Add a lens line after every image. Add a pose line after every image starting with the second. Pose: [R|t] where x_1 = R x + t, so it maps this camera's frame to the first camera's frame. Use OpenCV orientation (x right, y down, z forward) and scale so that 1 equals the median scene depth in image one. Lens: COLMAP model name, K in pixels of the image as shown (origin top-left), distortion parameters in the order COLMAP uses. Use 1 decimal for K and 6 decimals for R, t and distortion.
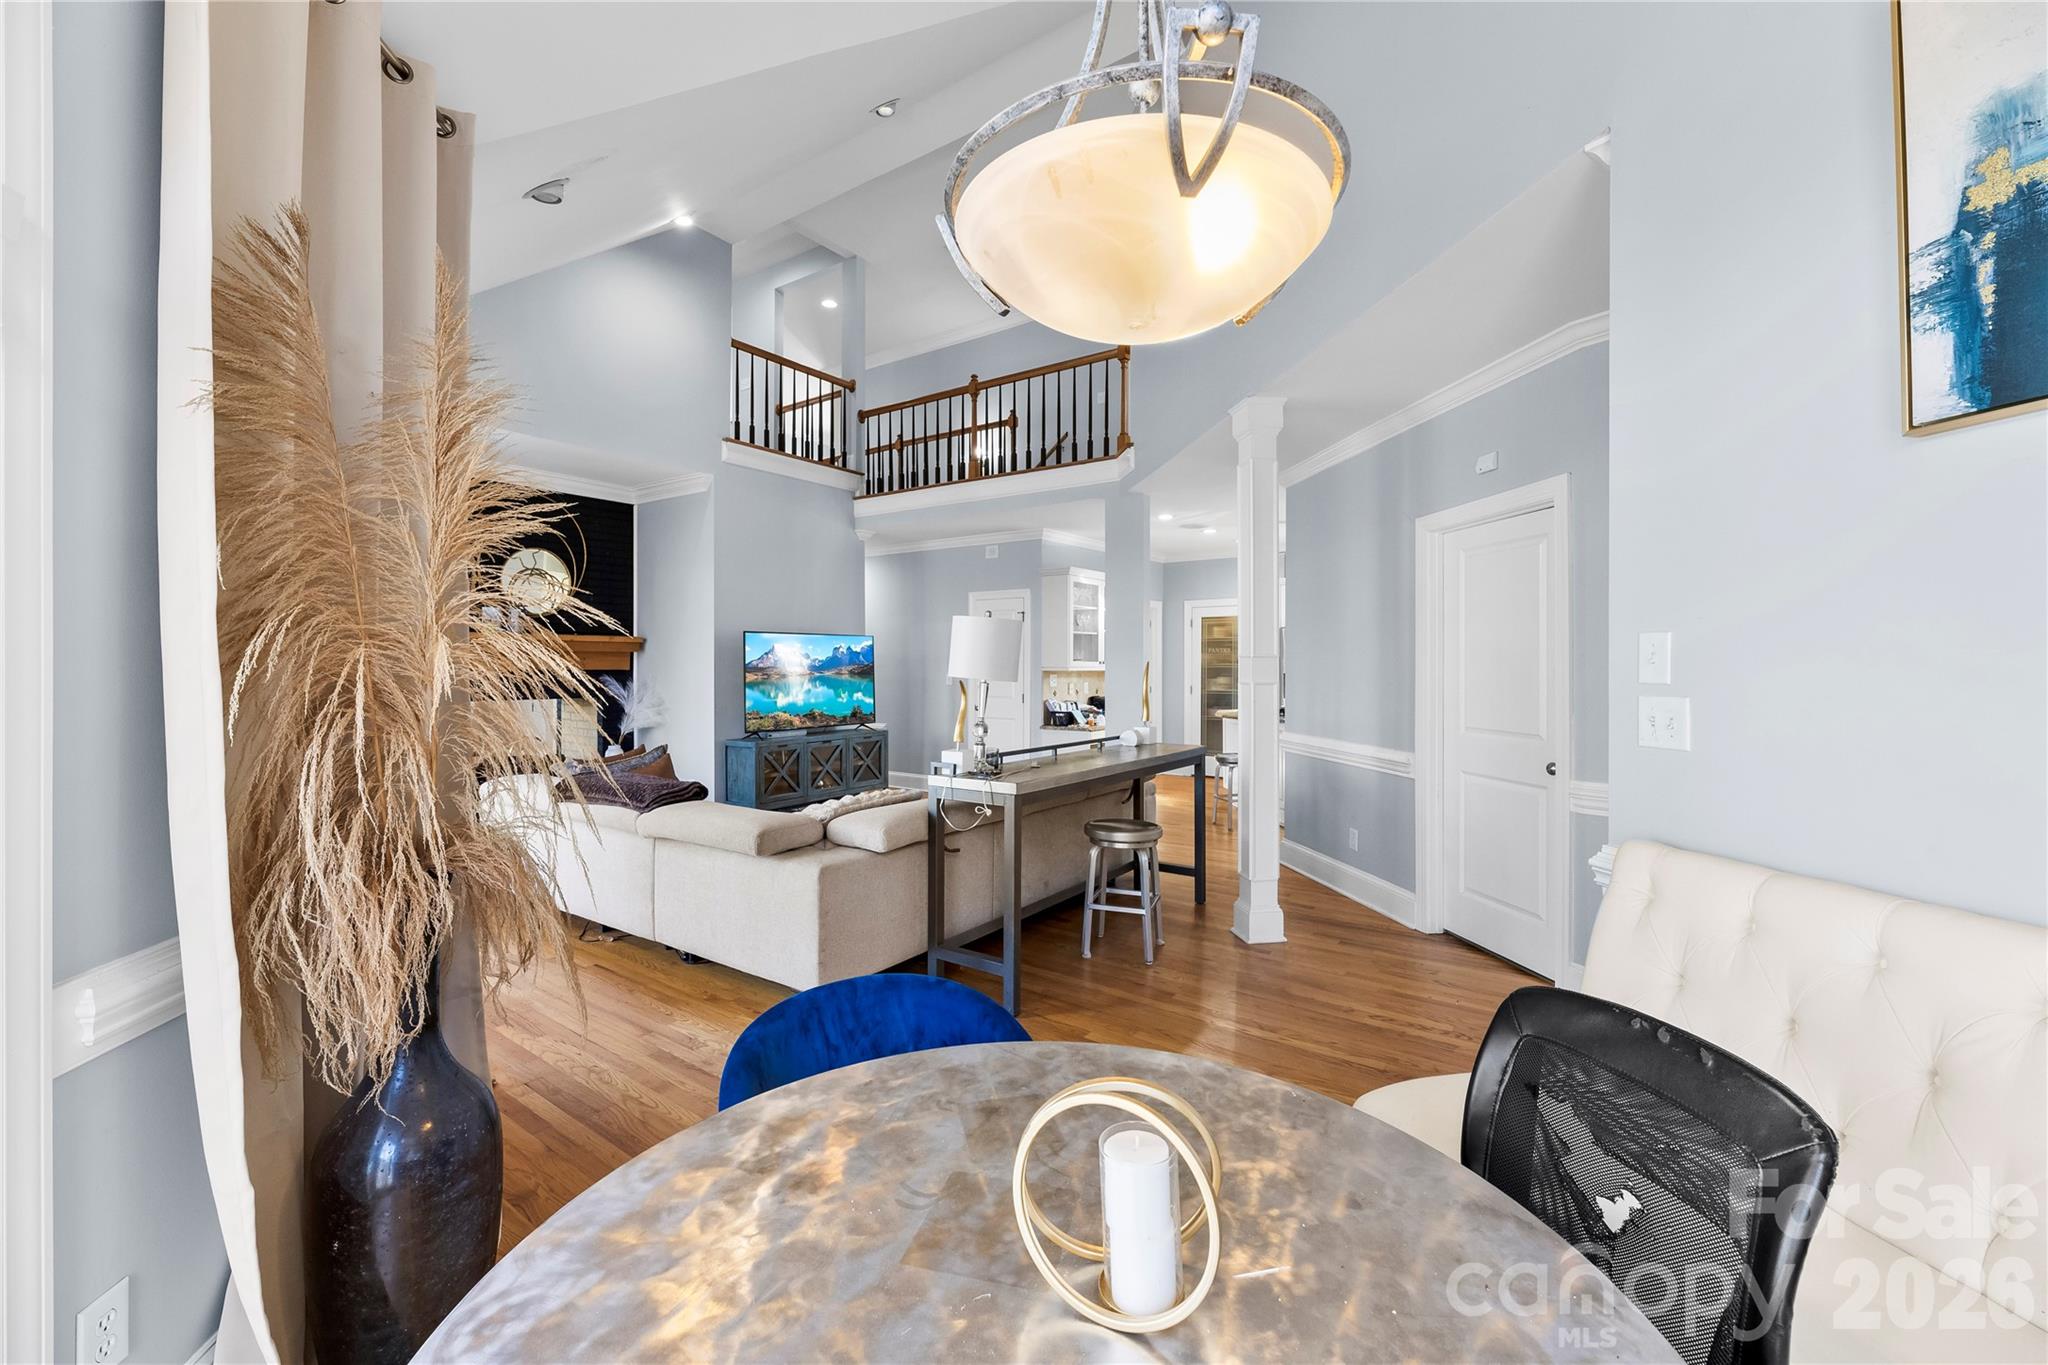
lens RADIAL K [[824.7, 0, 1022.6], [0, 824.7, 660.8], [0, 0, 1]] dist [0.000867, -0.000841]
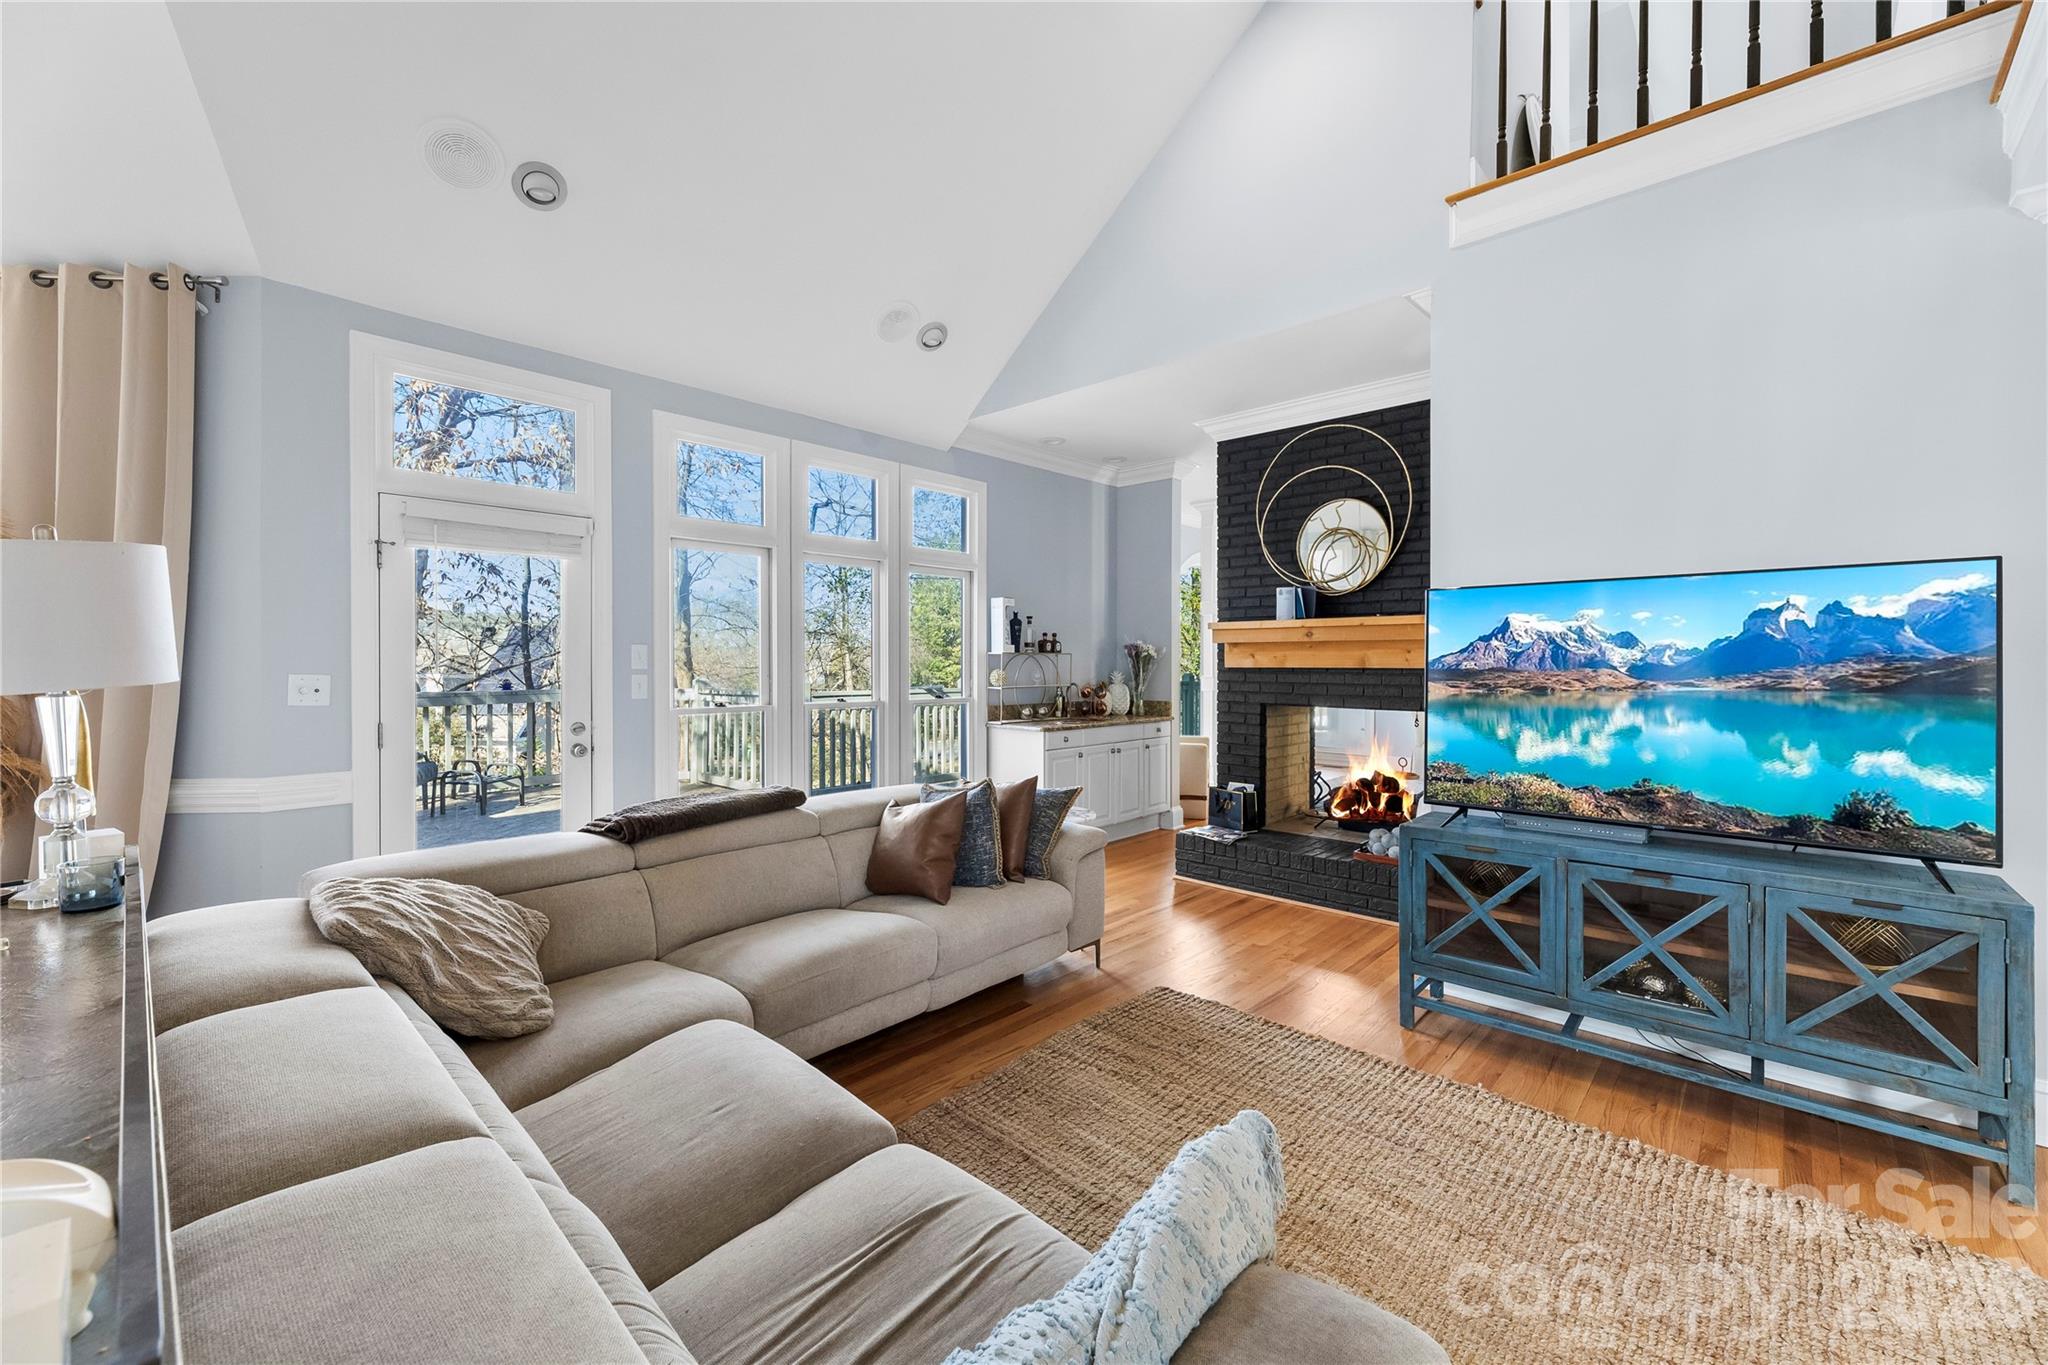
lens RADIAL K [[824.7, 0, 1004.2], [0, 824.7, 671.3], [0, 0, 1]] dist [0.000867, -0.000841]
pose [[-0.150978, 0.012219, -0.988462, 0.152912], [0.006917, 0.999912, 0.011304, 0.002708], [0.988513, -0.005130, -0.151049, 0.746142]]
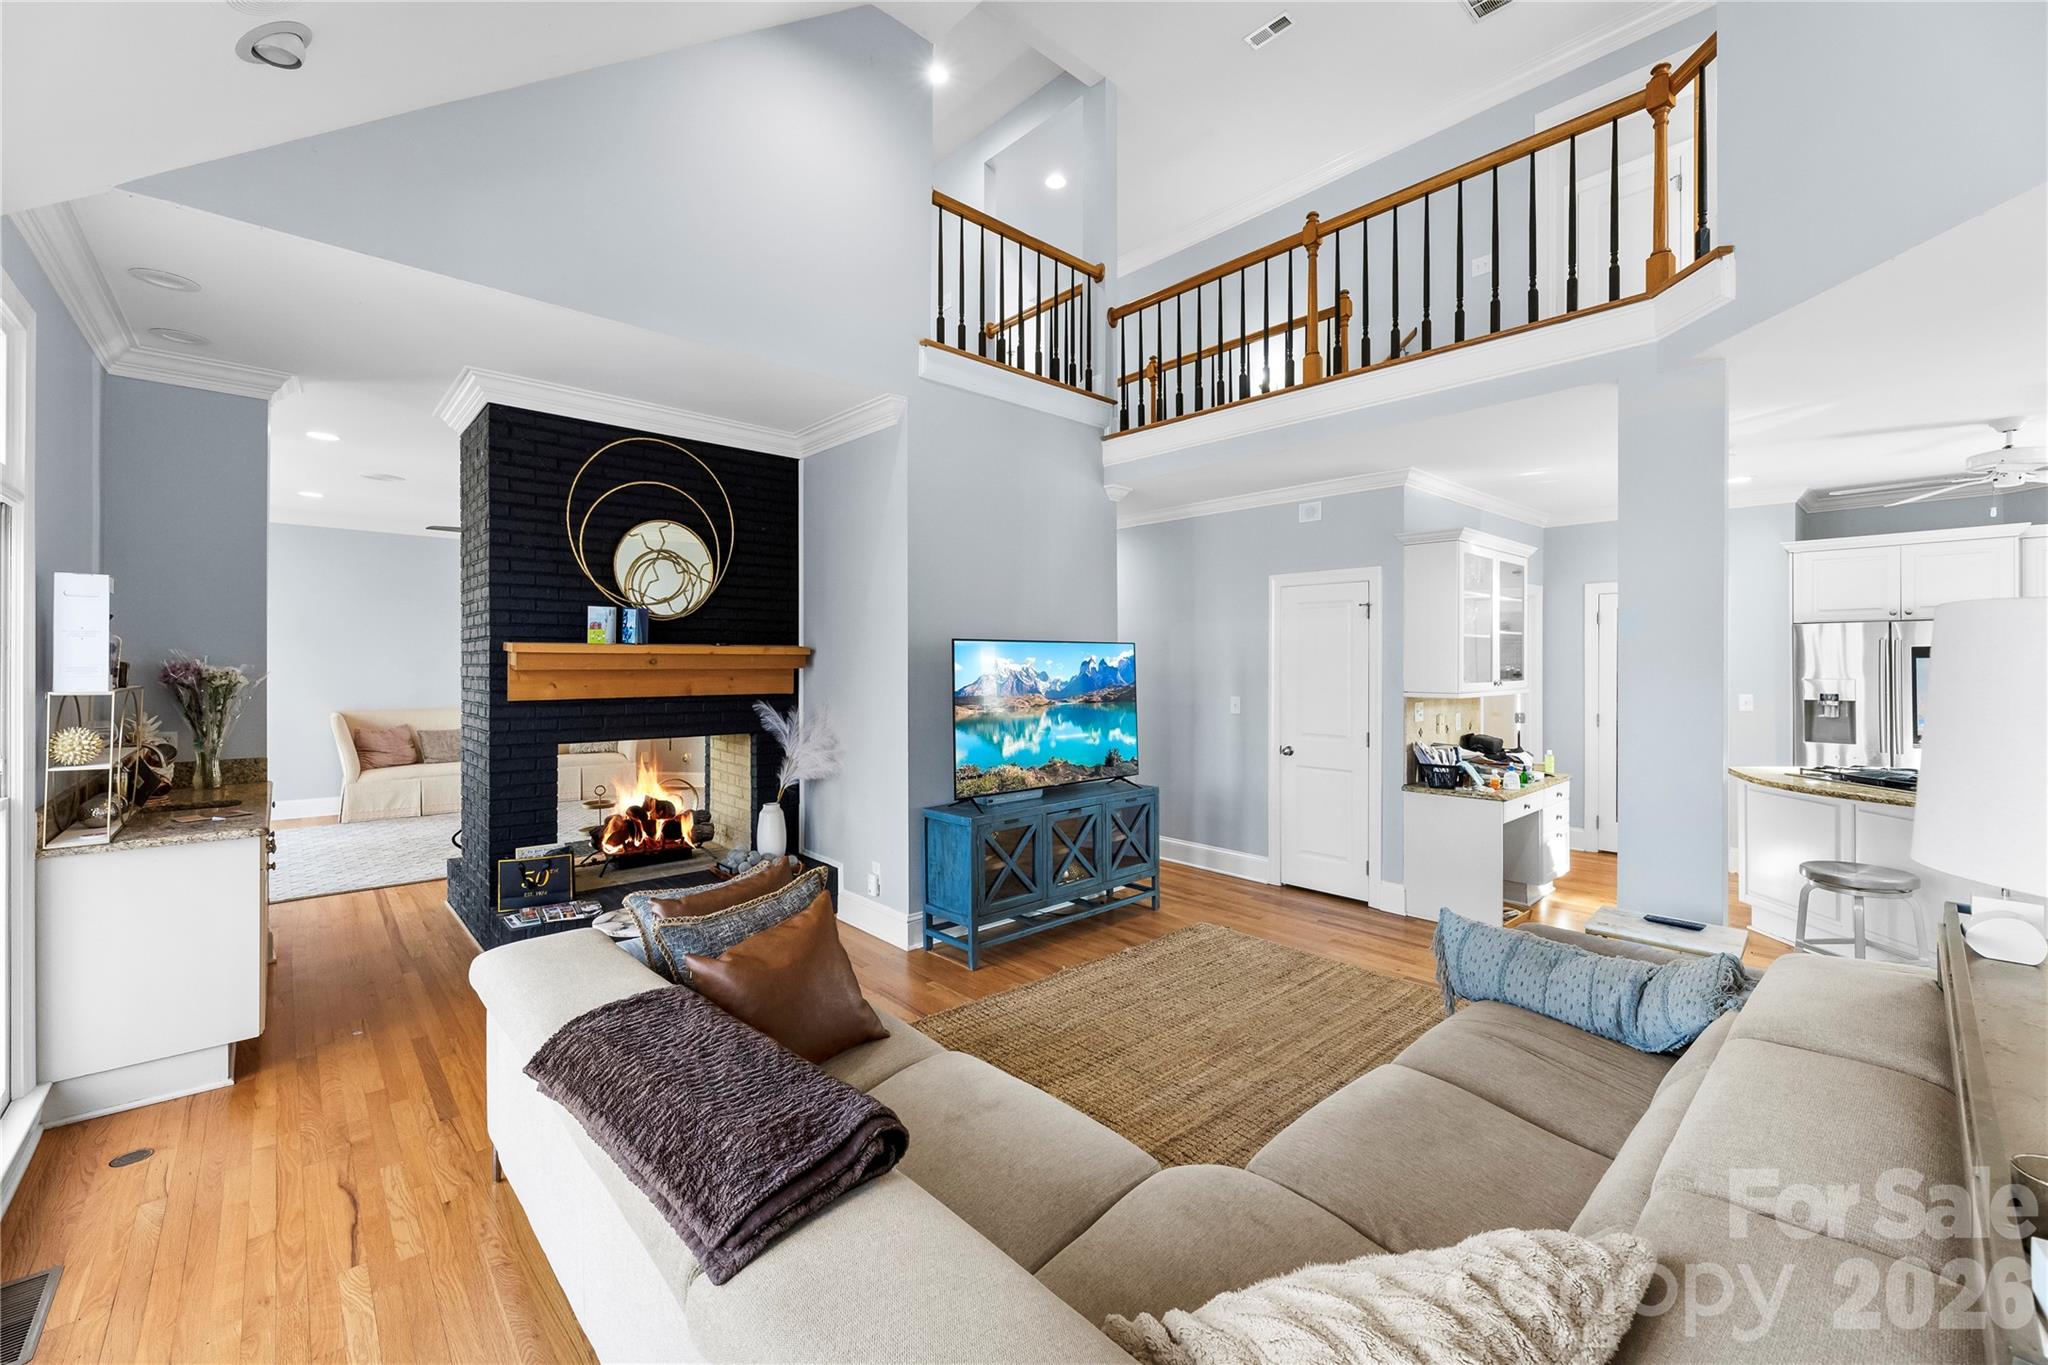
lens RADIAL K [[824.7, 0, 1019.3], [0, 824.7, 661.8], [0, 0, 1]] dist [0.000867, -0.000841]
pose [[0.976277, -0.000010, -0.216525, -0.135739], [0.000981, 0.999990, 0.004376, -0.018956], [0.216522, -0.004485, 0.976267, 0.353707]]
